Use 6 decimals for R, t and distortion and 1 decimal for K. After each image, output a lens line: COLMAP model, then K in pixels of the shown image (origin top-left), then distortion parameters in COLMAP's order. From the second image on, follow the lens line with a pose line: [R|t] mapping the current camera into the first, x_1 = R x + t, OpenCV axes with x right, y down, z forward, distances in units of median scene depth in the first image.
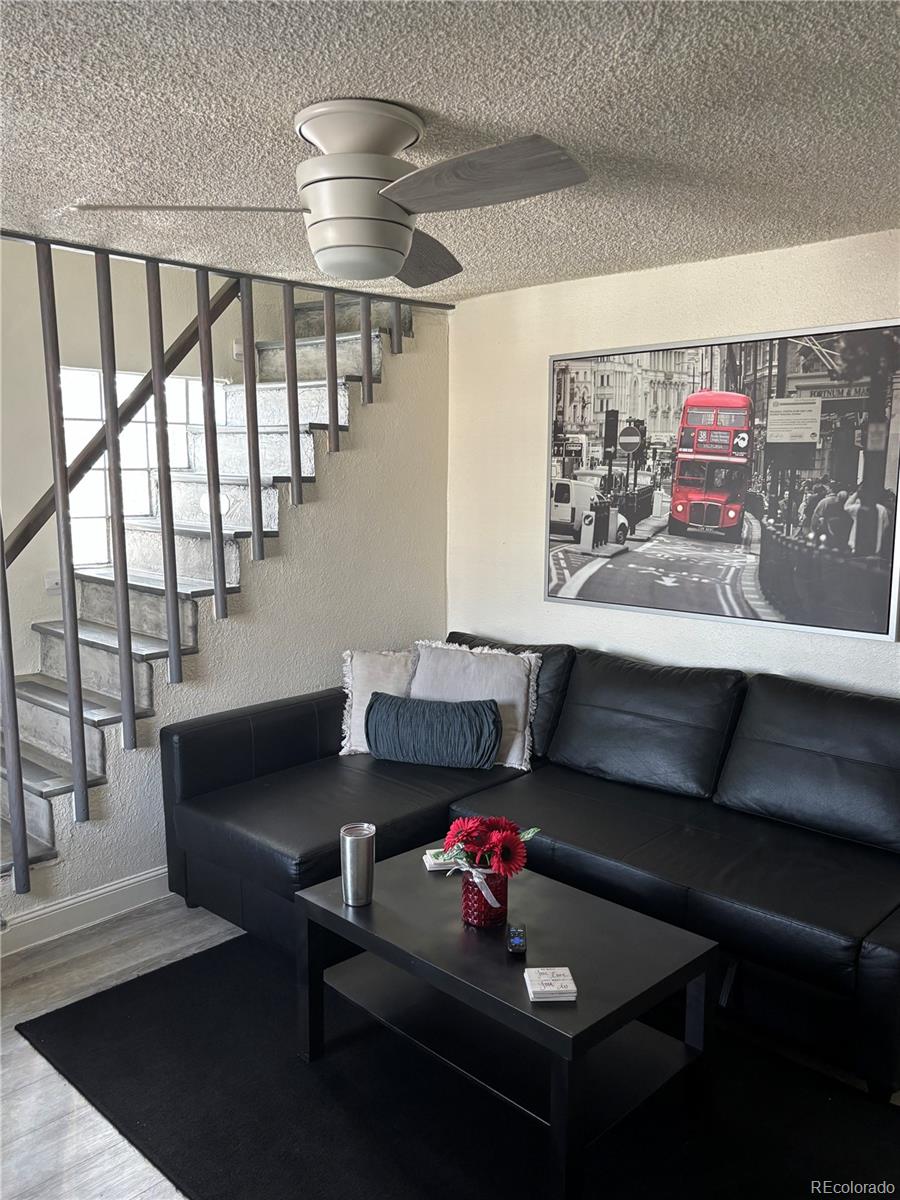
lens RADIAL K [[970.5, 0, 451.2], [0, 970.5, 600.5], [0, 0, 1]] dist [0.050109, -0.059775]
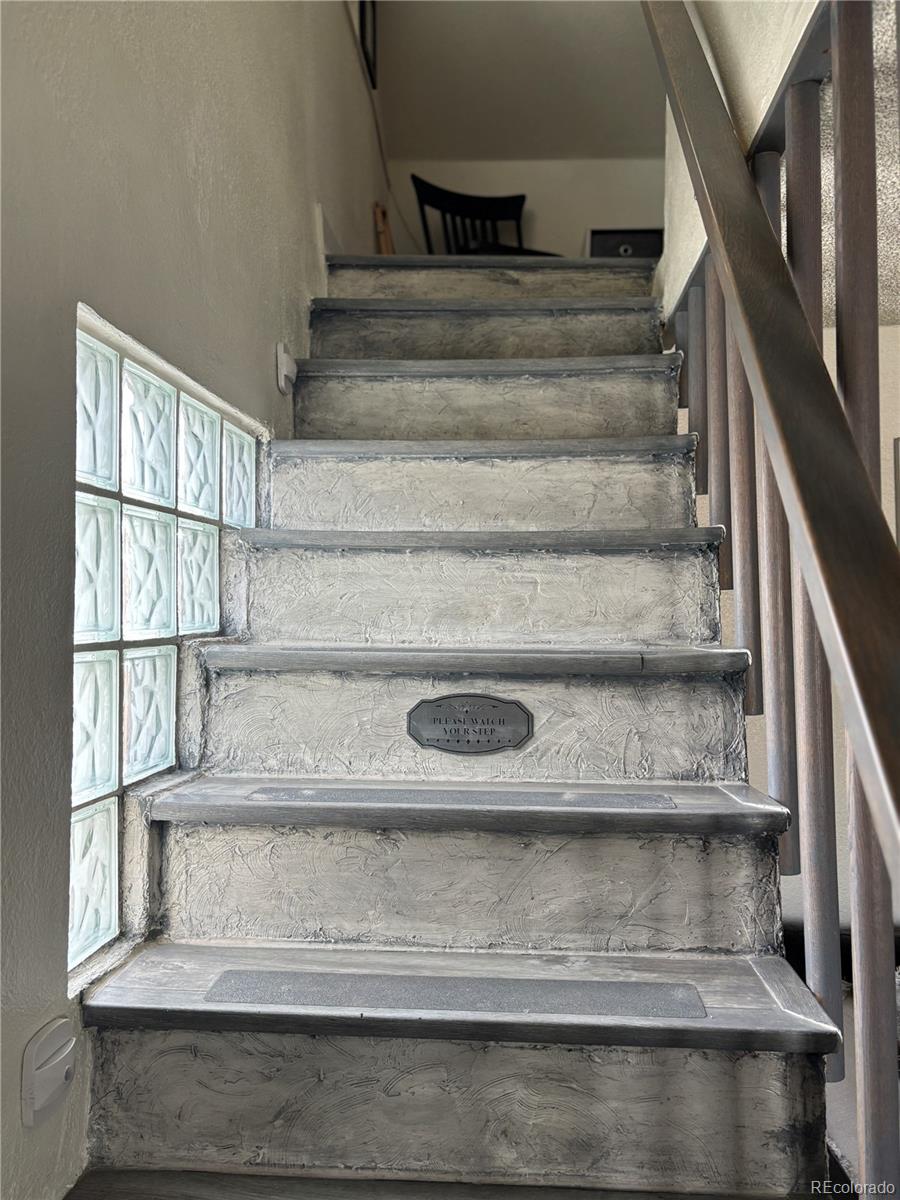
lens RADIAL K [[970.5, 0, 449.0], [0, 970.5, 600.6], [0, 0, 1]] dist [0.050109, -0.059775]
pose [[0.771449, 0.007886, 0.636242, -0.492885], [0.089094, 0.988734, -0.120282, -0.103102], [-0.630022, 0.149477, 0.762055, 0.705333]]
